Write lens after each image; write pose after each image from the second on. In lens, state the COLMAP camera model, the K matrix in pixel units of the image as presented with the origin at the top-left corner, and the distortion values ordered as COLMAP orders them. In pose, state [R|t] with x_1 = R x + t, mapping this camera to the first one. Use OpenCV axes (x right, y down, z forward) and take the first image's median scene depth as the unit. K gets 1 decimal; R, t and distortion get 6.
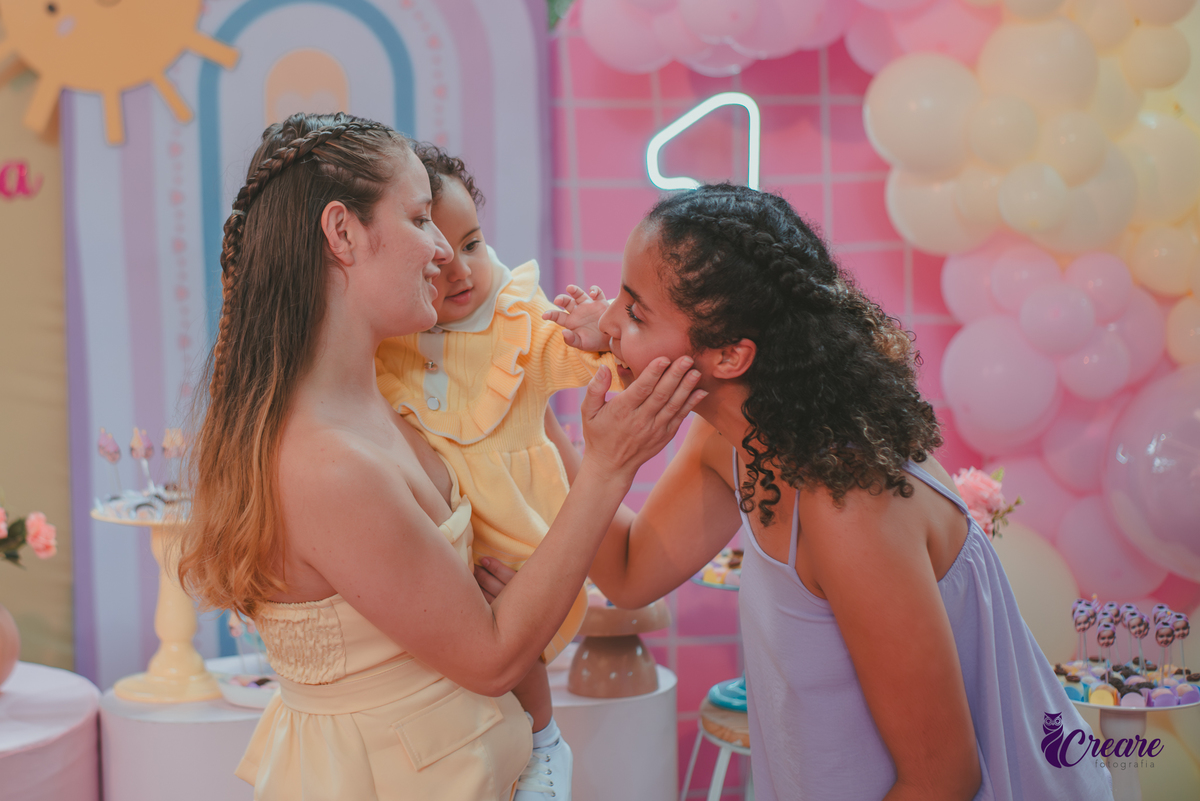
lens RADIAL K [[2254.1, 0, 434.1], [0, 2254.1, 286.3], [0, 0, 1]] dist [-0.055652, -0.100130]
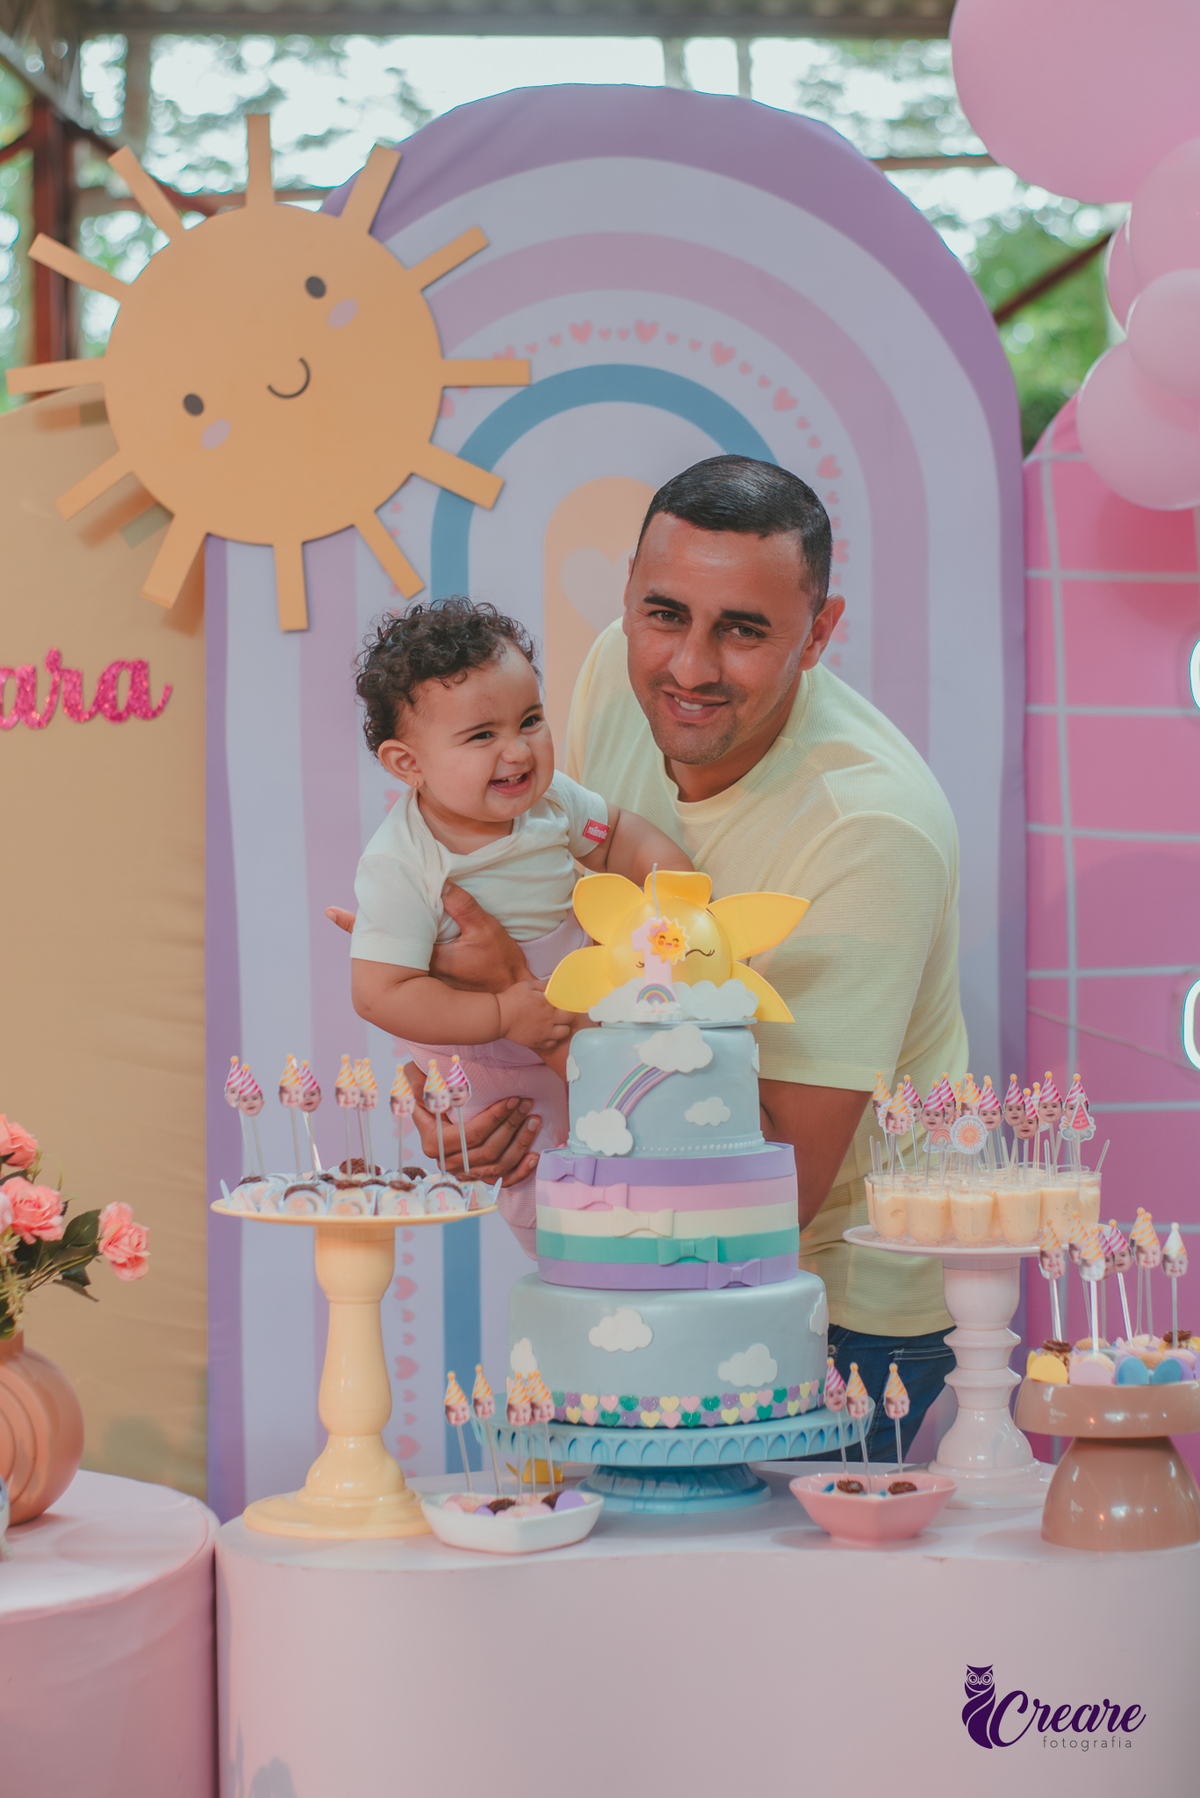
lens RADIAL K [[3463.5, 0, 591.4], [0, 3463.5, 834.3], [0, 0, 1]] dist [-0.057809, -0.042426]
pose [[0.997379, 0.014931, -0.070798, 0.004026], [-0.018343, 0.998689, -0.047791, 0.036069], [0.069992, 0.048964, 0.996345, 0.094660]]
